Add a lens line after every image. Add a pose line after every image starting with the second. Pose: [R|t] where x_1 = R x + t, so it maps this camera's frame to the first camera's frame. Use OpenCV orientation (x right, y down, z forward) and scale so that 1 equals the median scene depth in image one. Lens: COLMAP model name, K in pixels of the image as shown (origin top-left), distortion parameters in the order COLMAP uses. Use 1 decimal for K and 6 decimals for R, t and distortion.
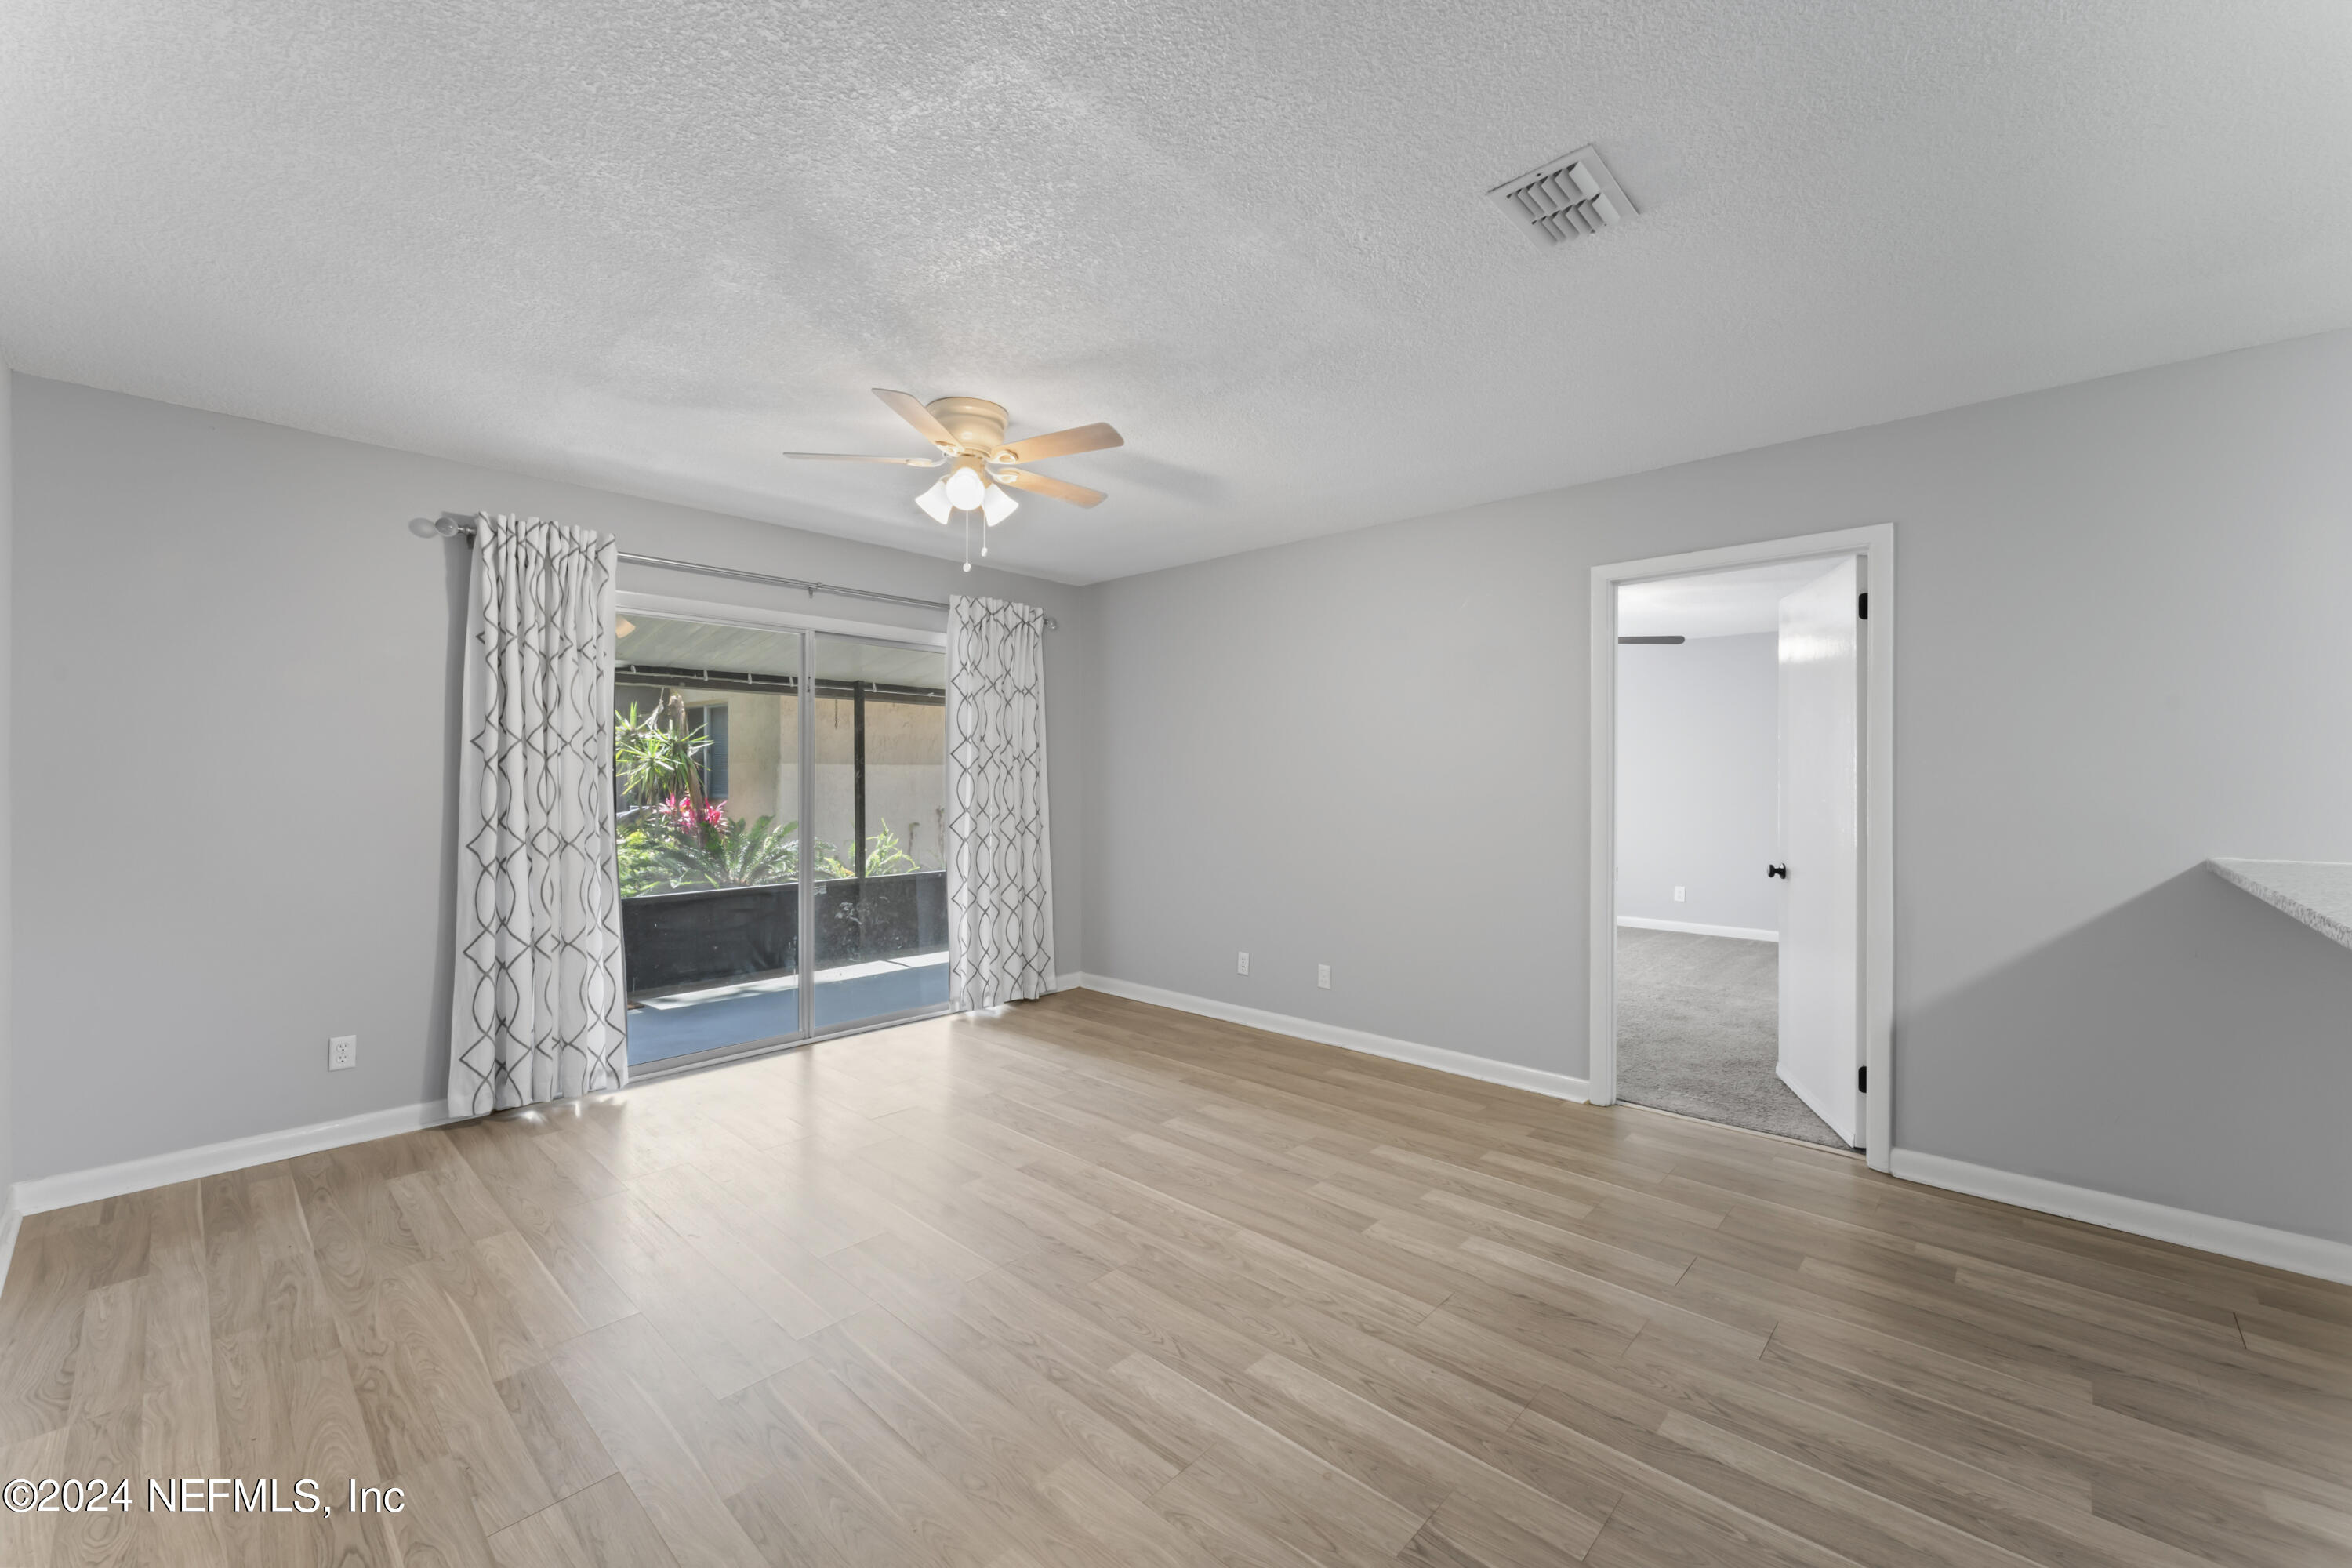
lens RADIAL K [[926.3, 0, 1153.2], [0, 926.3, 783.8], [0, 0, 1]] dist [0.000063, 0.000062]
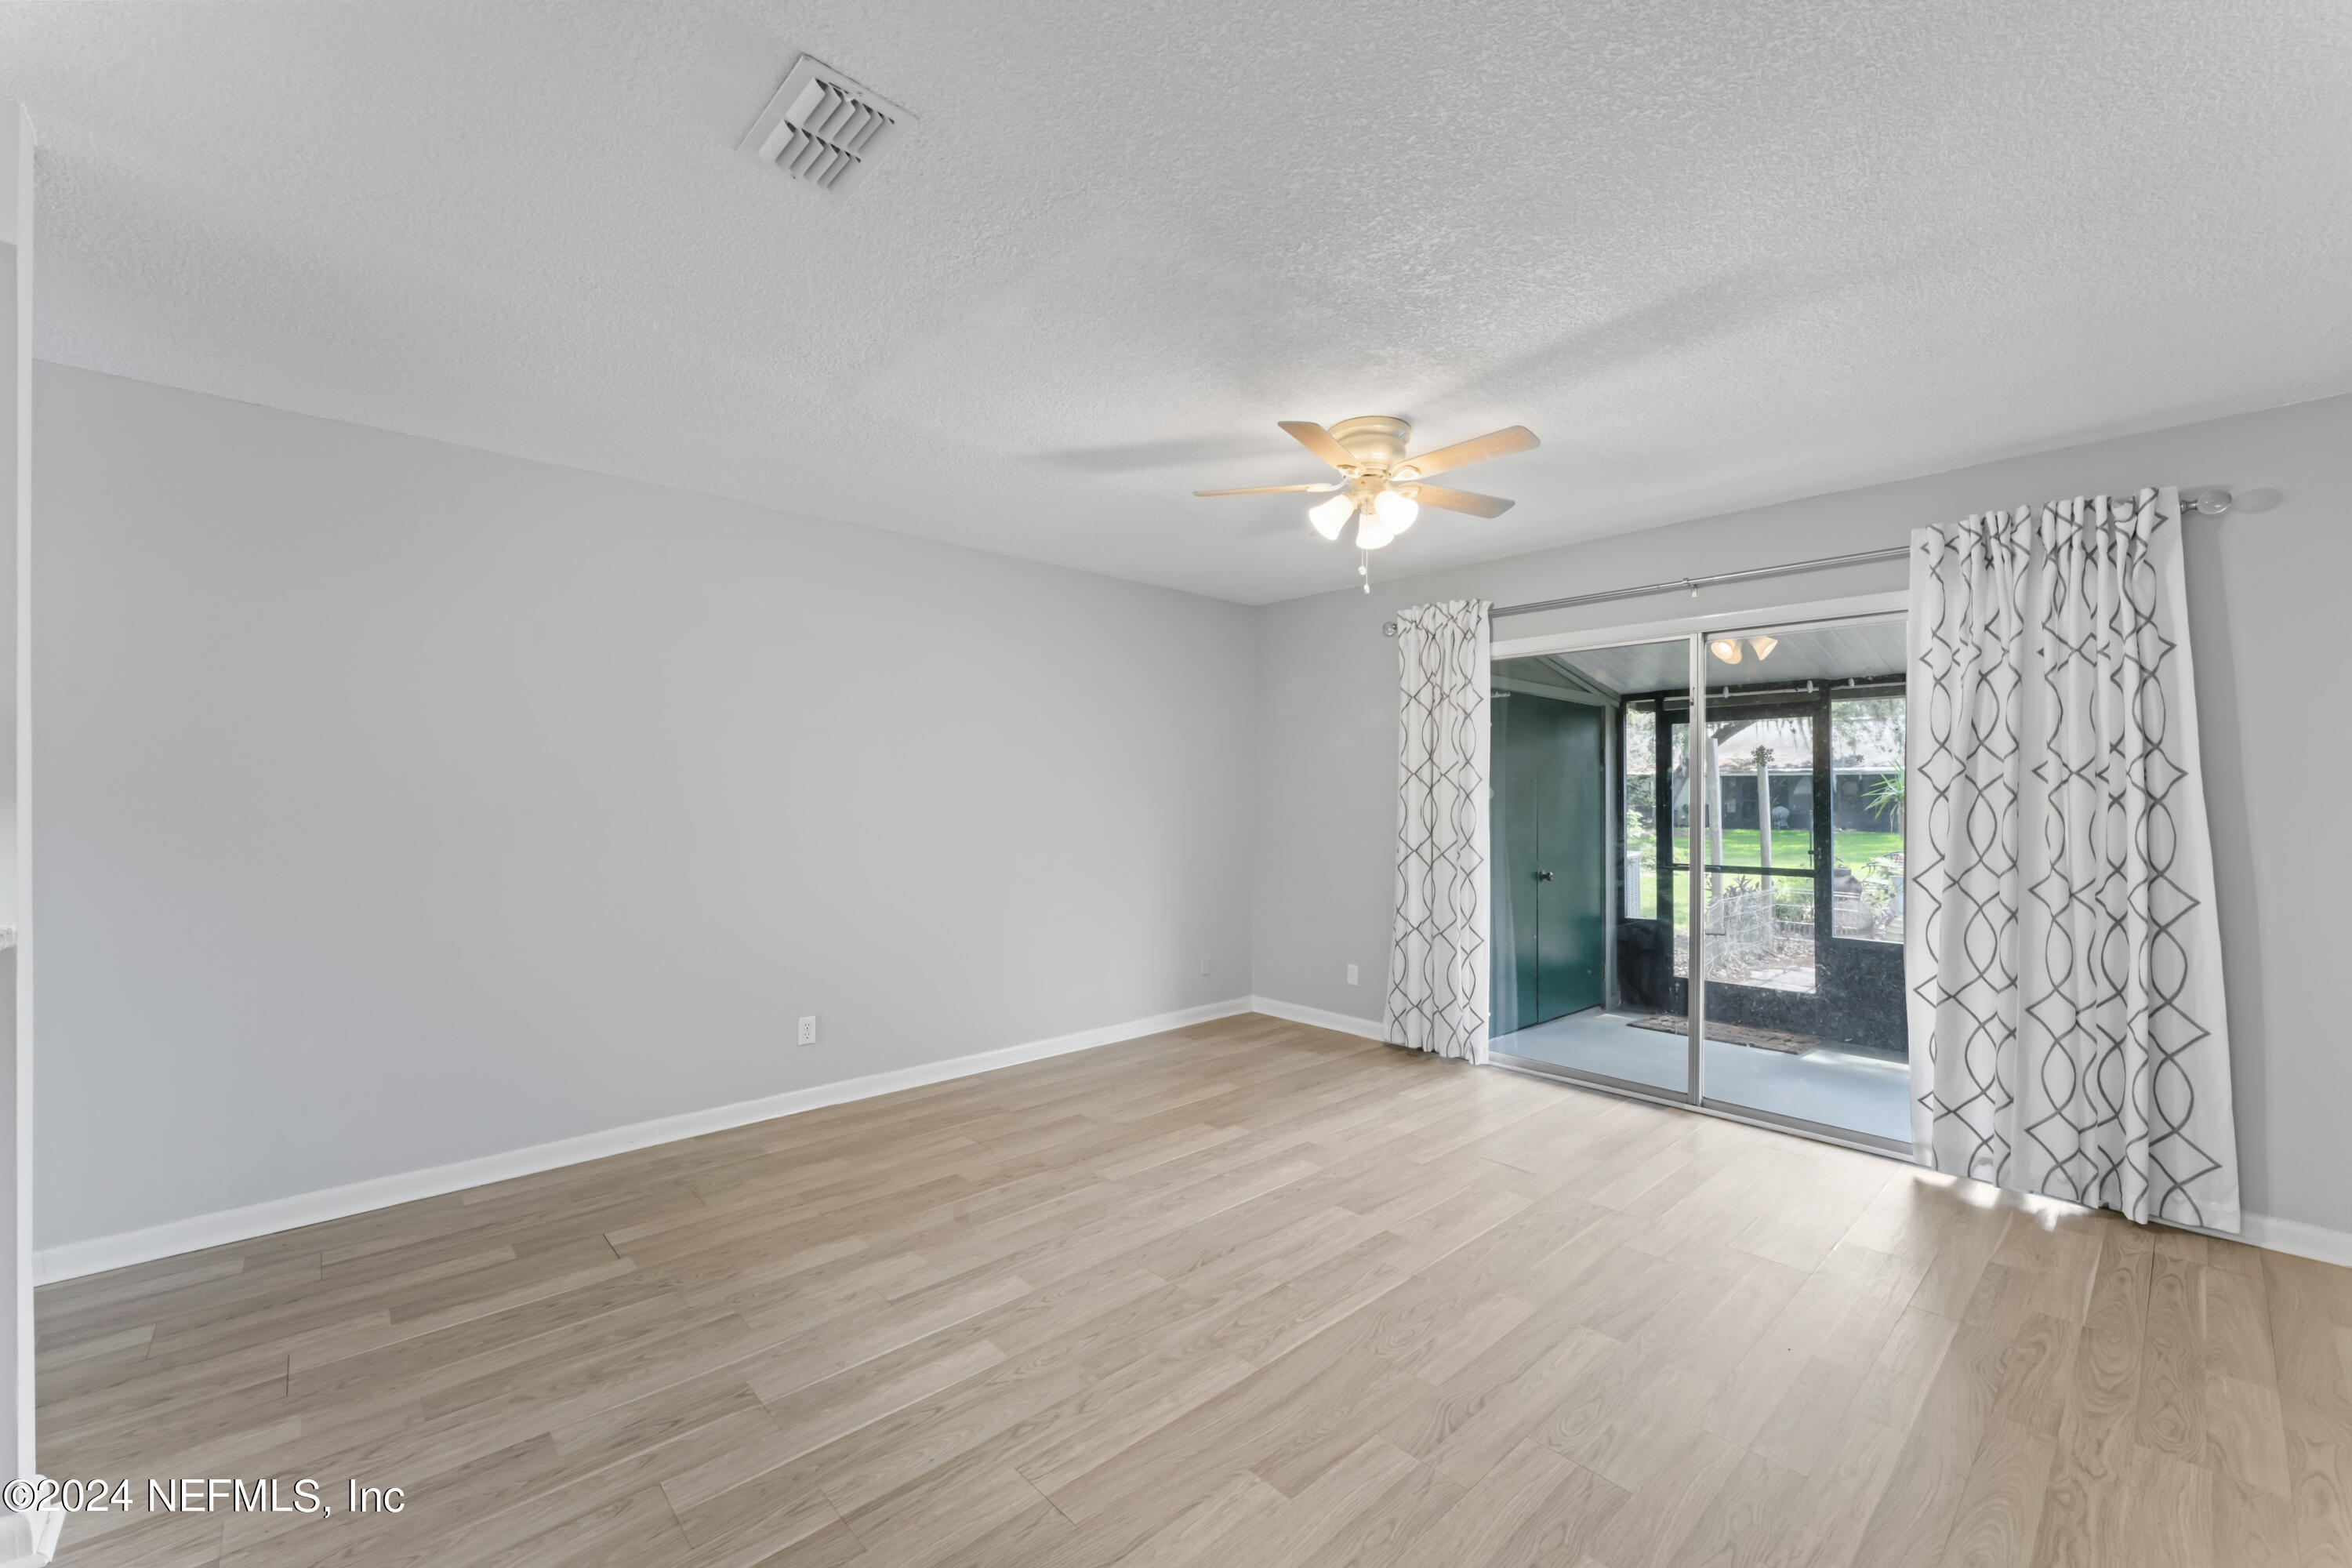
lens RADIAL K [[944.0, 0, 1180.3], [0, 944.0, 796.7], [0, 0, 1]] dist [0.000729, 0.000162]
pose [[-0.061002, -0.002779, -0.998134, 0.804652], [-0.013098, 0.999912, -0.001984, -0.007270], [0.998052, 0.012952, -0.061033, 0.860810]]
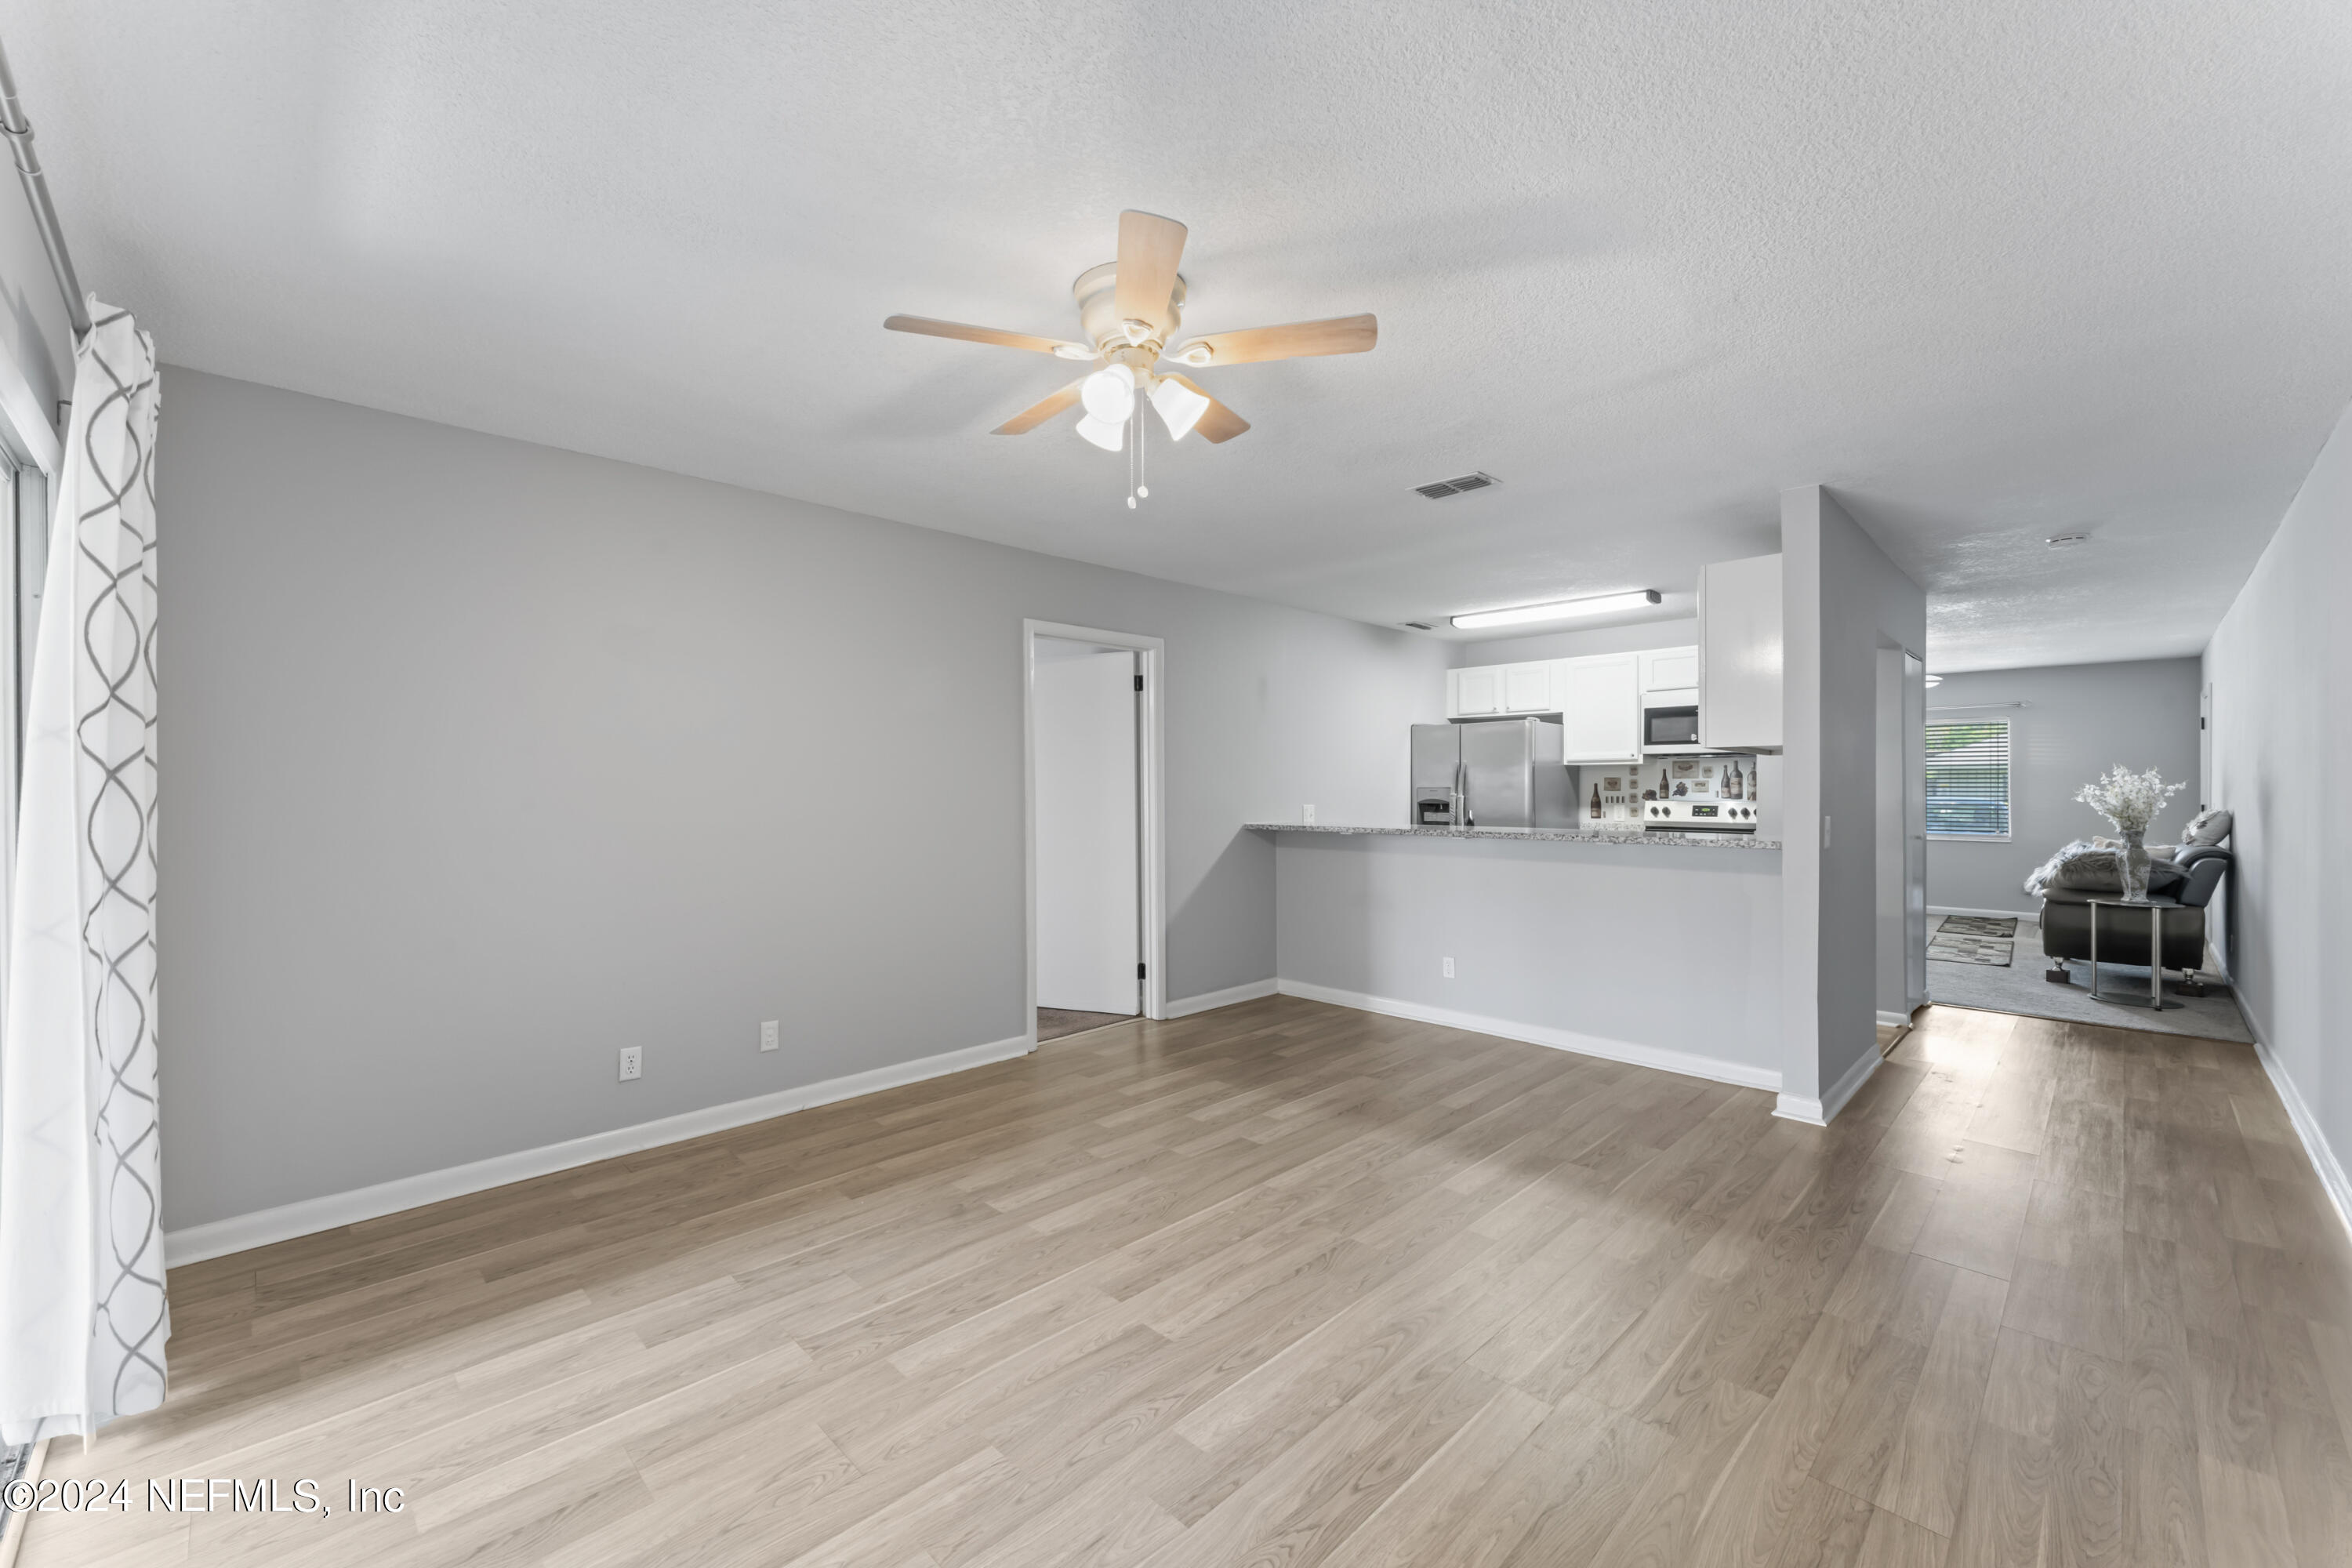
lens RADIAL K [[926.3, 0, 1153.2], [0, 926.3, 783.8], [0, 0, 1]] dist [0.000063, 0.000062]
pose [[0.054578, -0.000724, 0.998509, -0.926036], [0.011604, 0.999933, 0.000091, -0.013506], [-0.998442, 0.011582, 0.054583, 0.939514]]
